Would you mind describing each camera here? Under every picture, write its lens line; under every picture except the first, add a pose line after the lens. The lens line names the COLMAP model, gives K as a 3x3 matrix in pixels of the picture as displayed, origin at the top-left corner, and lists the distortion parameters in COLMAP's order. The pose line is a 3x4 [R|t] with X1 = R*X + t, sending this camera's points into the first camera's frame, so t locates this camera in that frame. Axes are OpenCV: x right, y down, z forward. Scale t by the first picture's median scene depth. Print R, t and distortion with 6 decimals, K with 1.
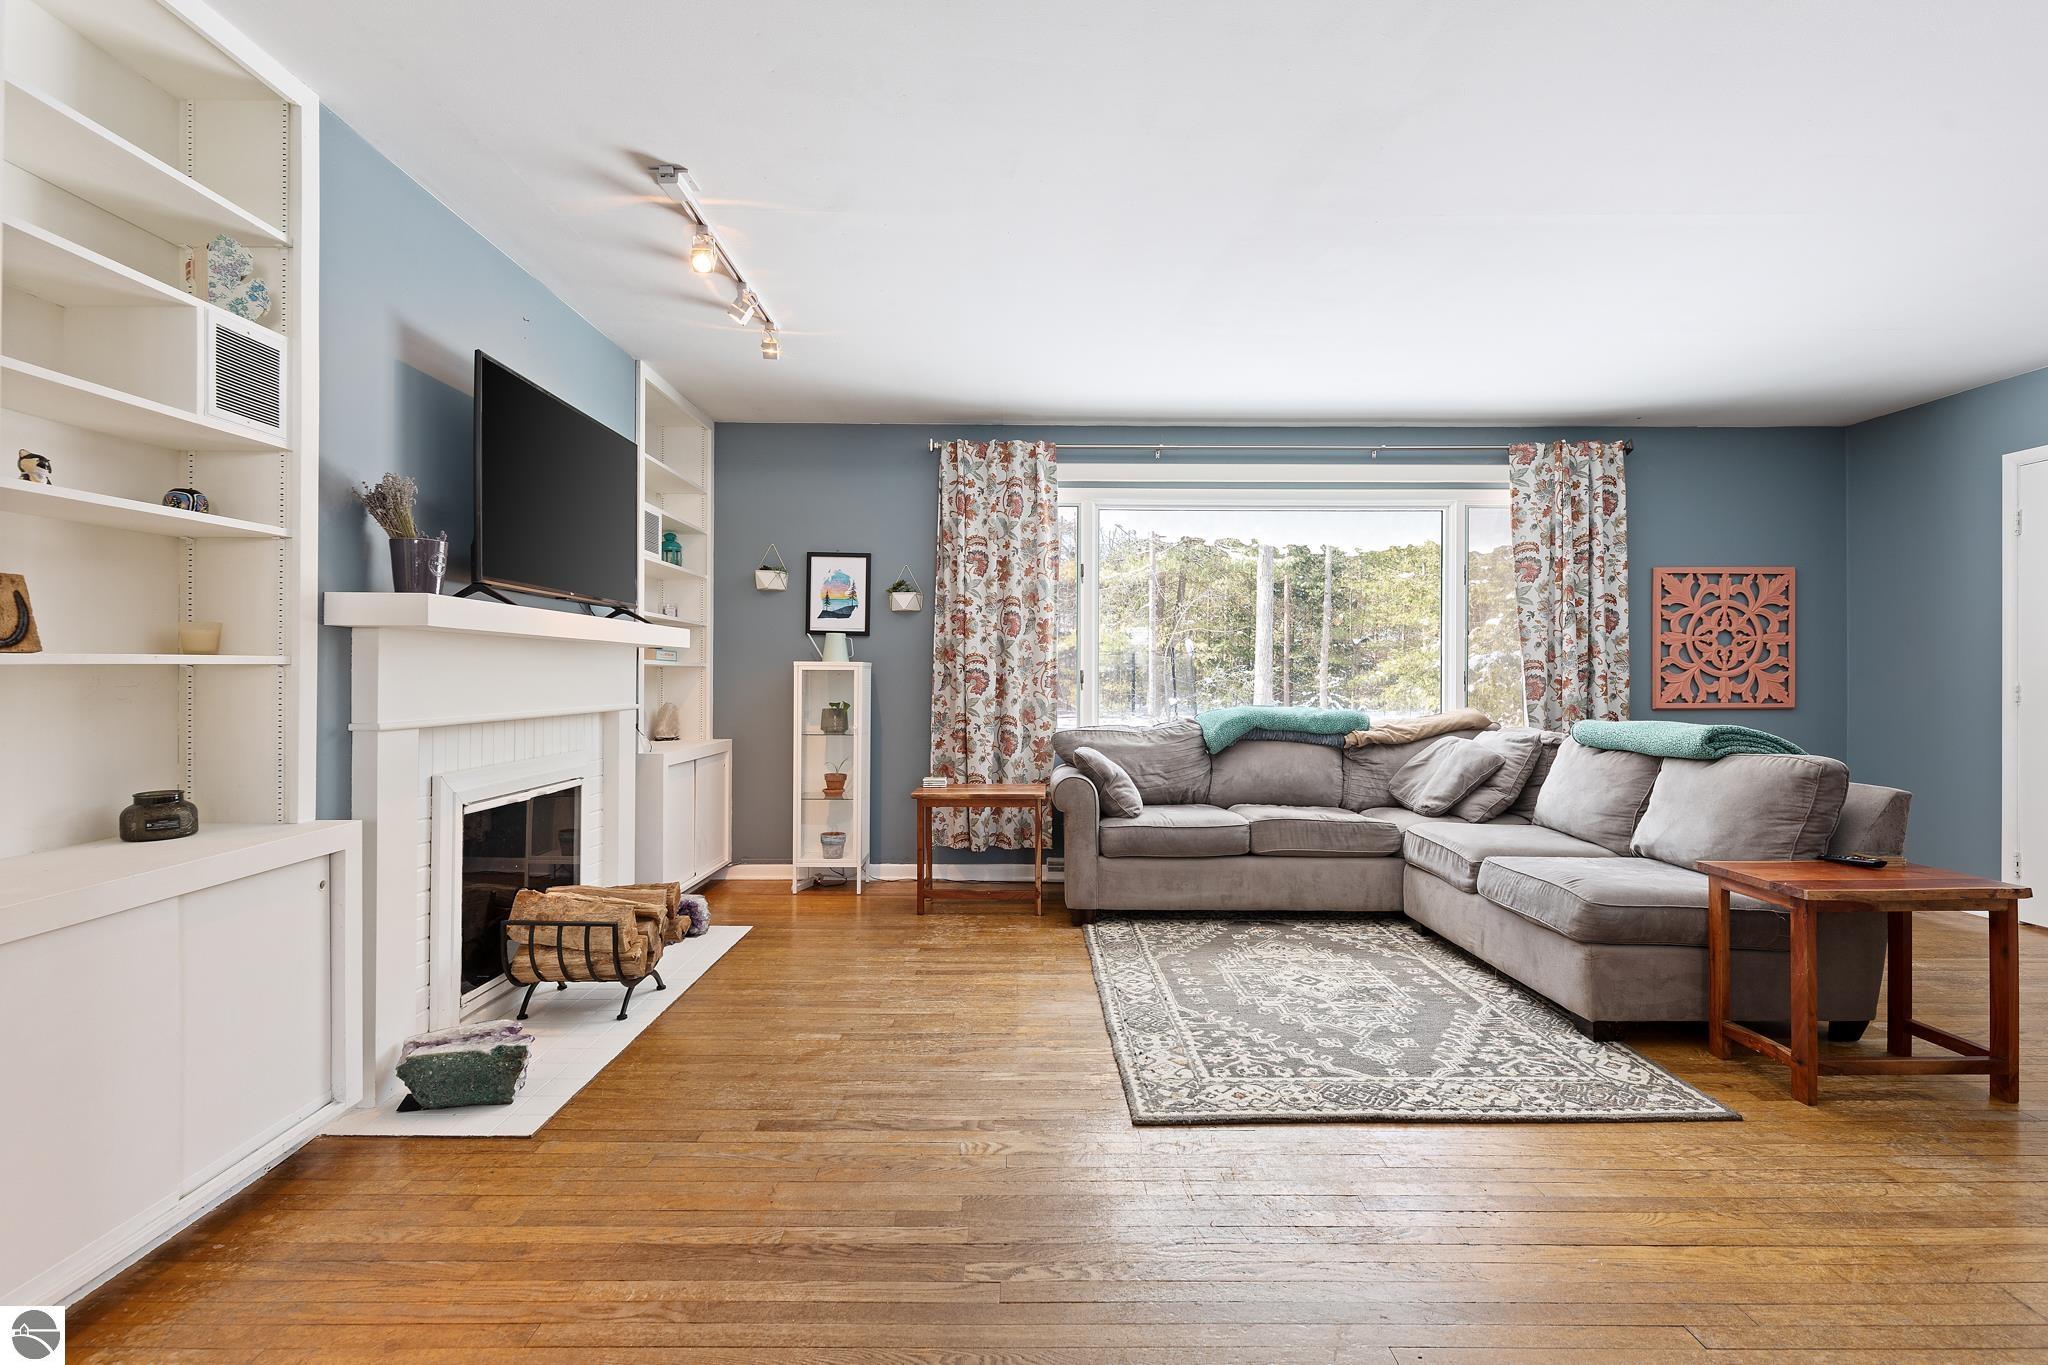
lens RADIAL K [[983.5, 0, 1022.2], [0, 983.5, 676.6], [0, 0, 1]] dist [-0.001241, -0.000439]
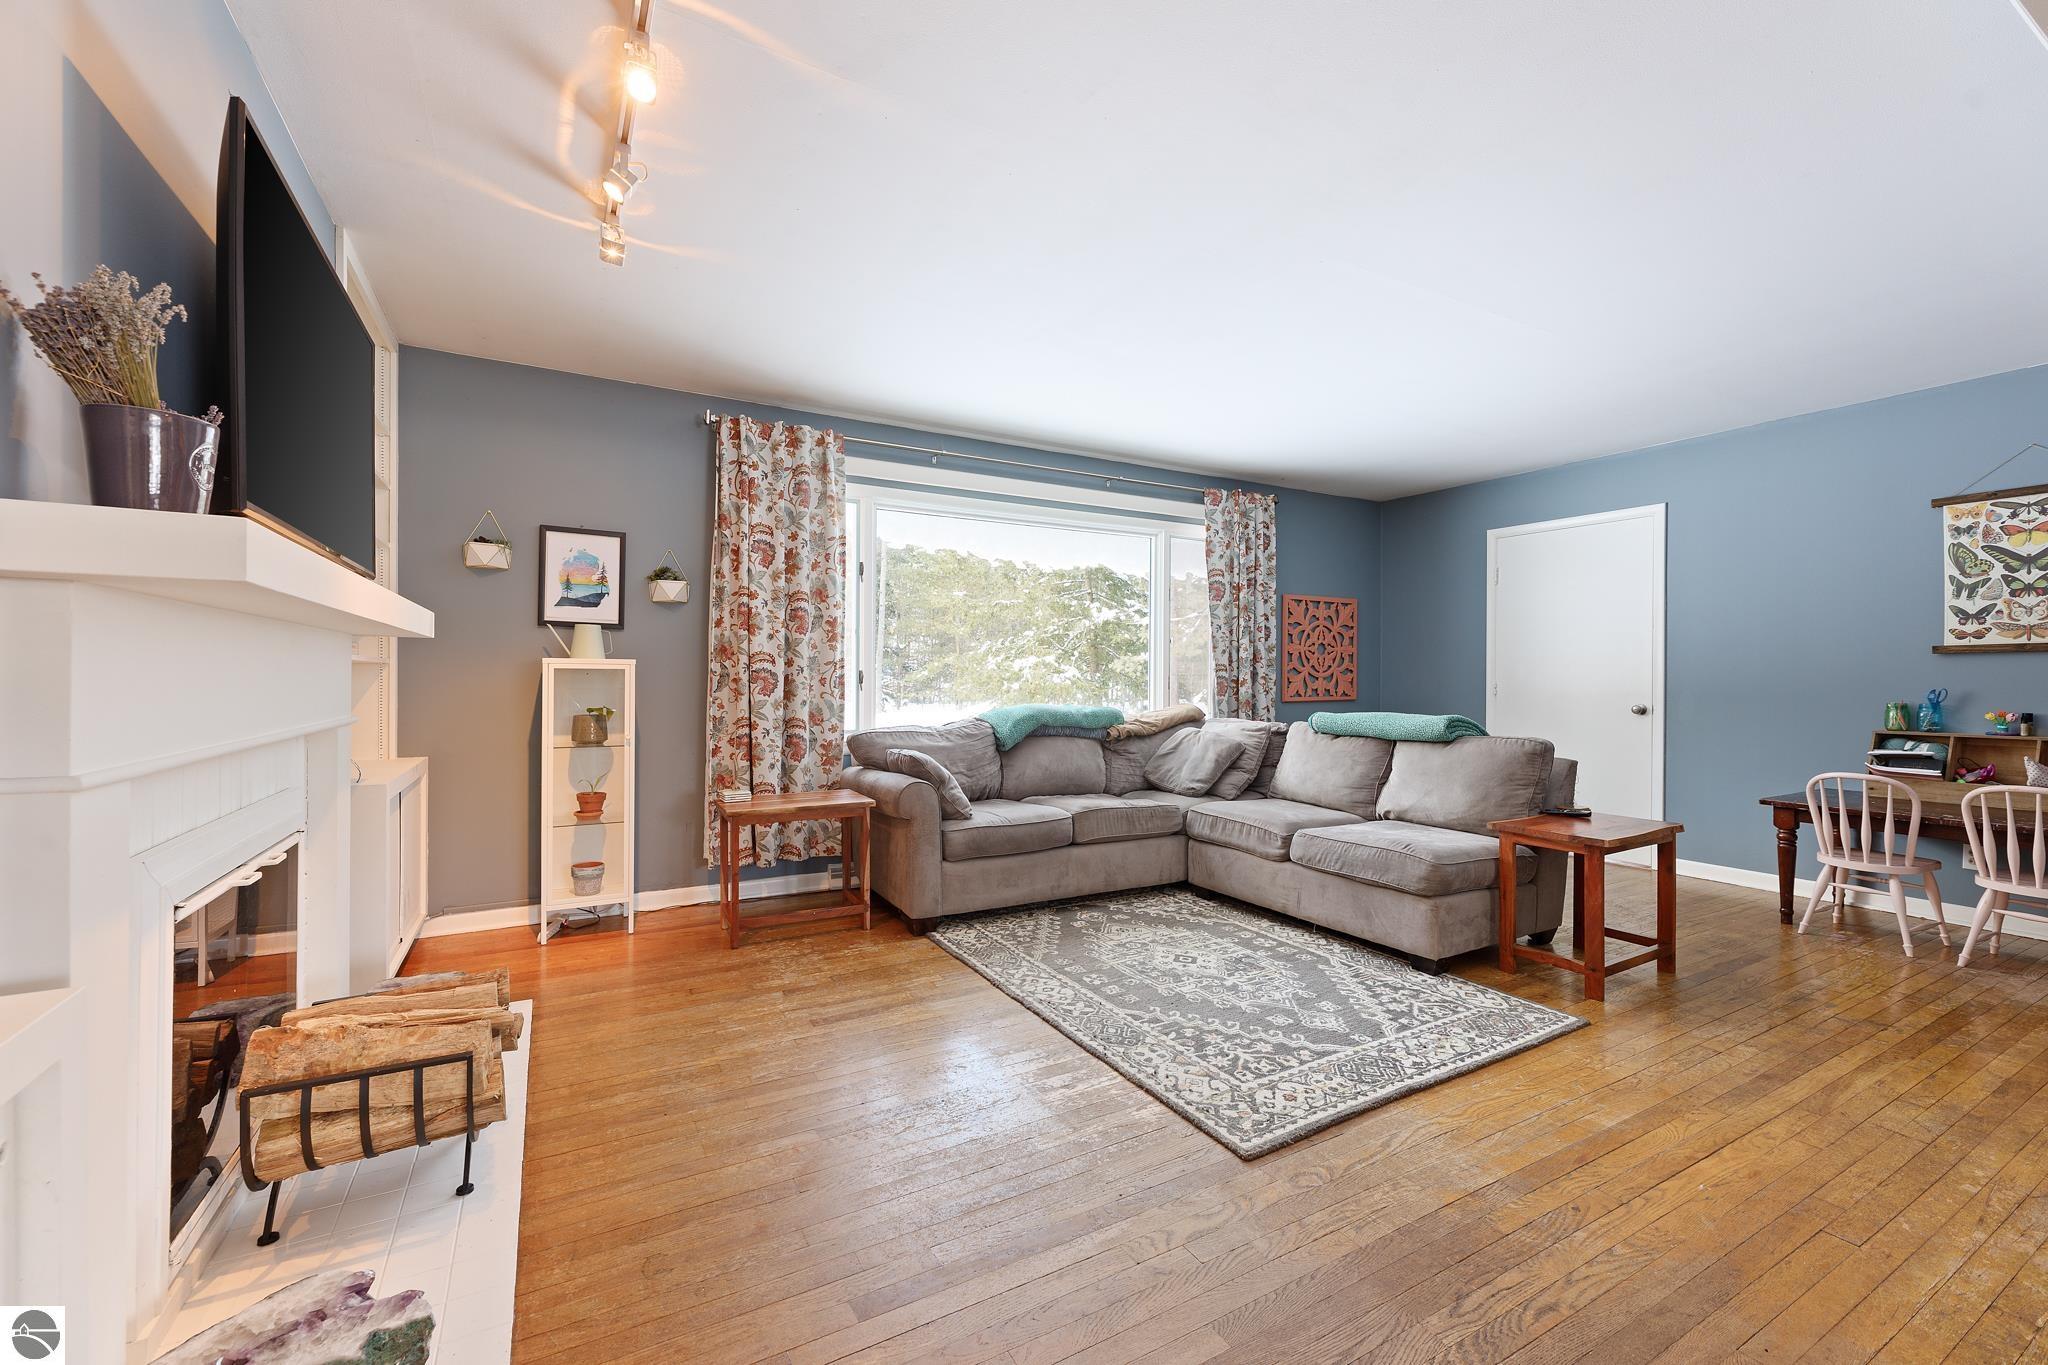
lens RADIAL K [[838.7, 0, 1024.0], [0, 838.7, 682.5], [0, 0, 1]] dist [-0.000715, -0.000117]
pose [[0.871496, -0.002359, 0.490396, -0.222621], [-0.001832, 0.999966, 0.008066, -0.001531], [-0.490399, -0.007928, 0.871462, 0.202128]]
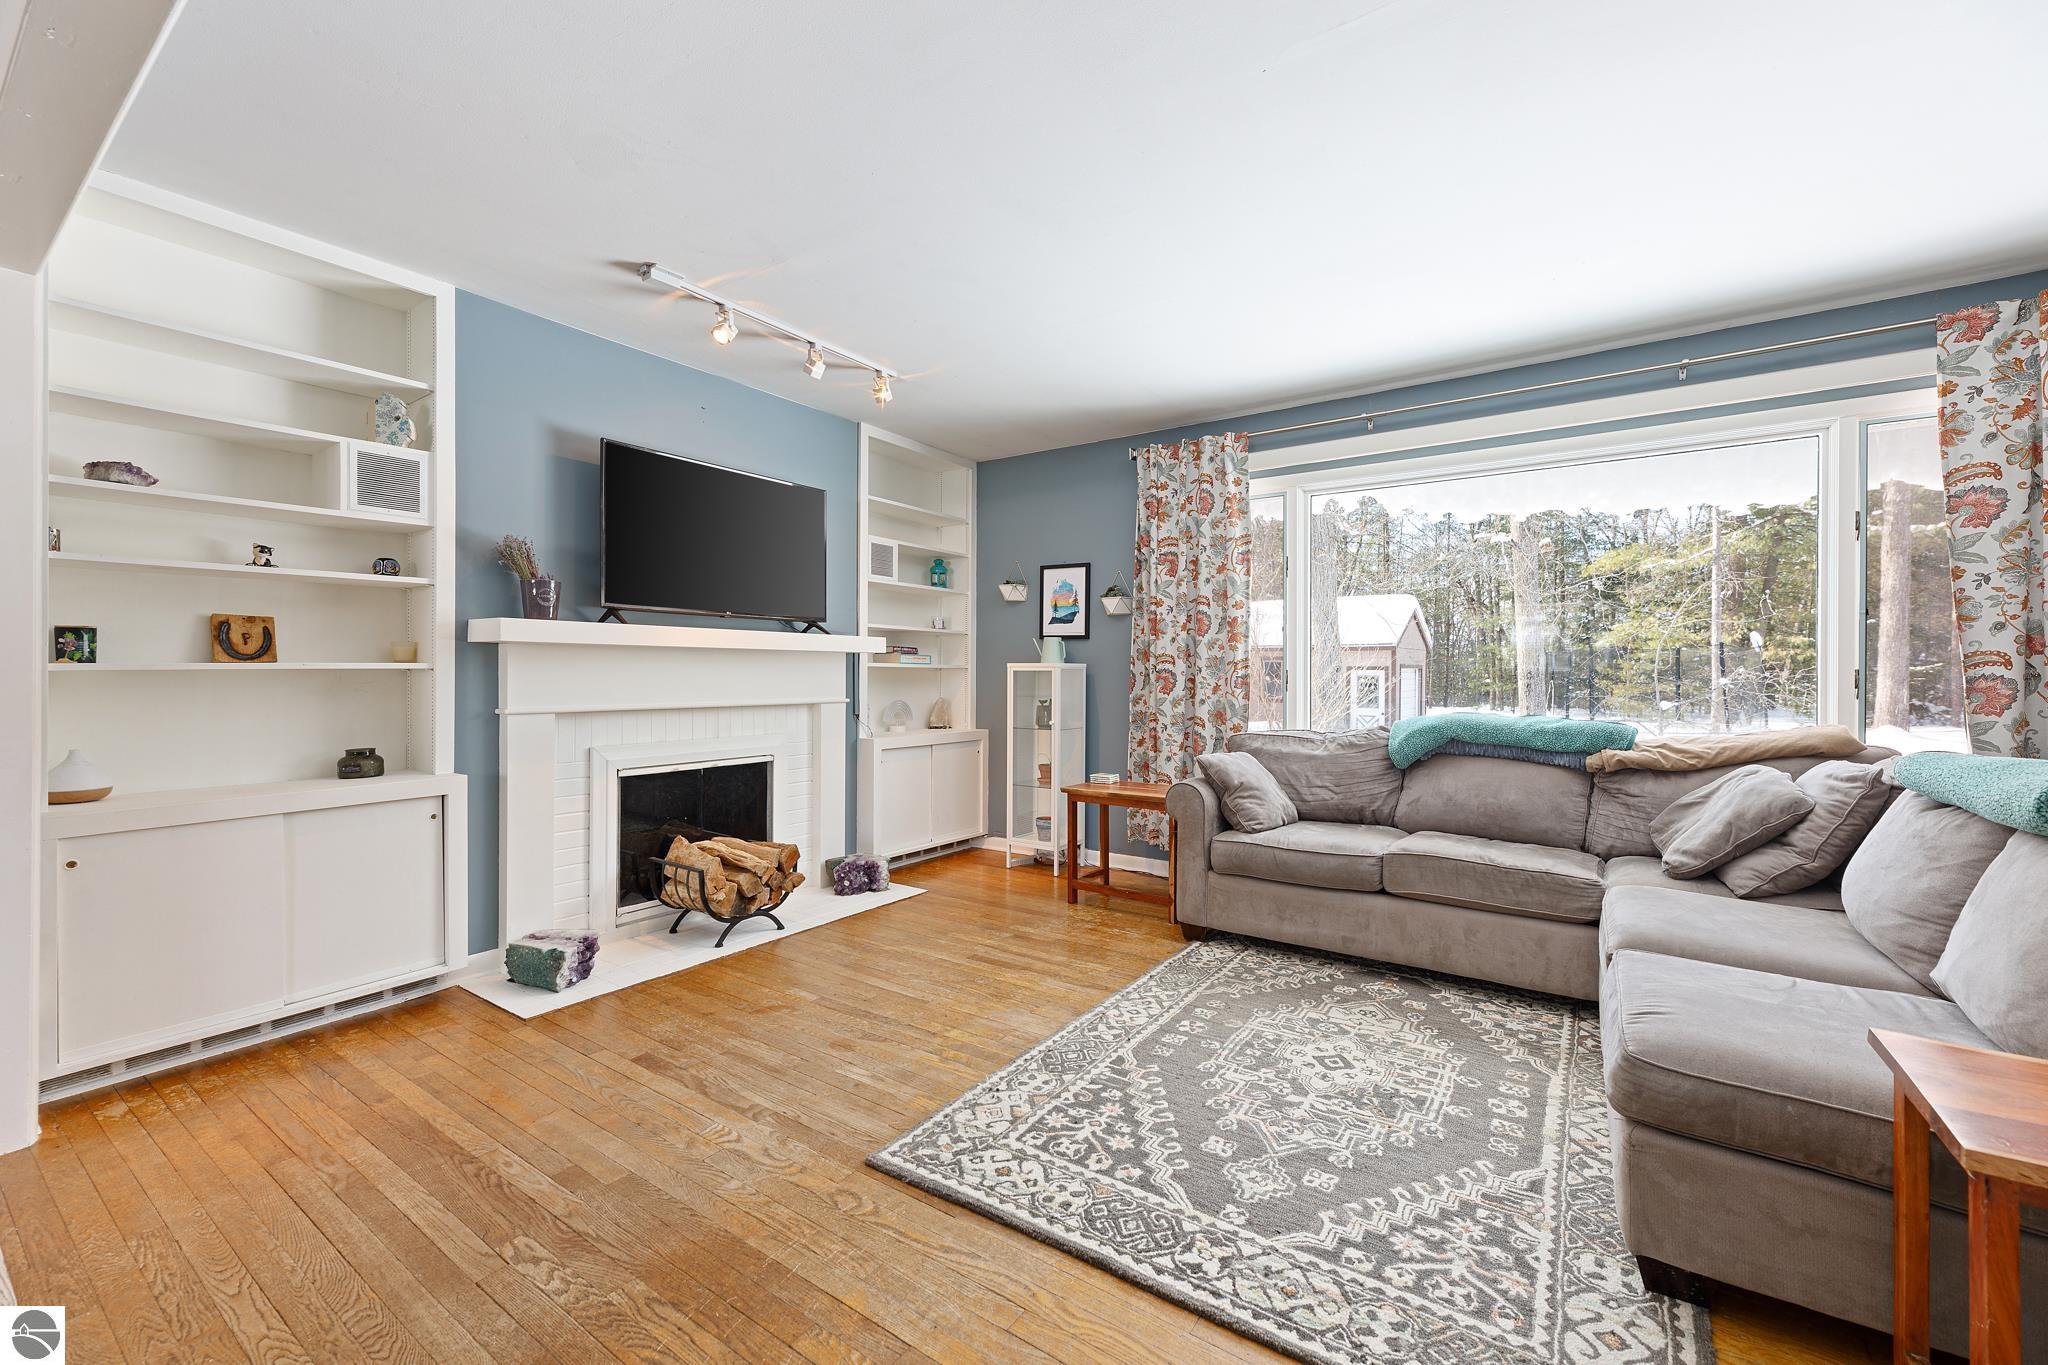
lens RADIAL K [[837.6, 0, 1017.8], [0, 837.6, 678.9], [0, 0, 1]] dist [-0.000558, -0.000608]
pose [[0.815358, 0.002453, -0.578952, 0.333786], [-0.000458, 0.999993, 0.003592, -0.000880], [0.578957, -0.002664, 0.815354, 0.215567]]
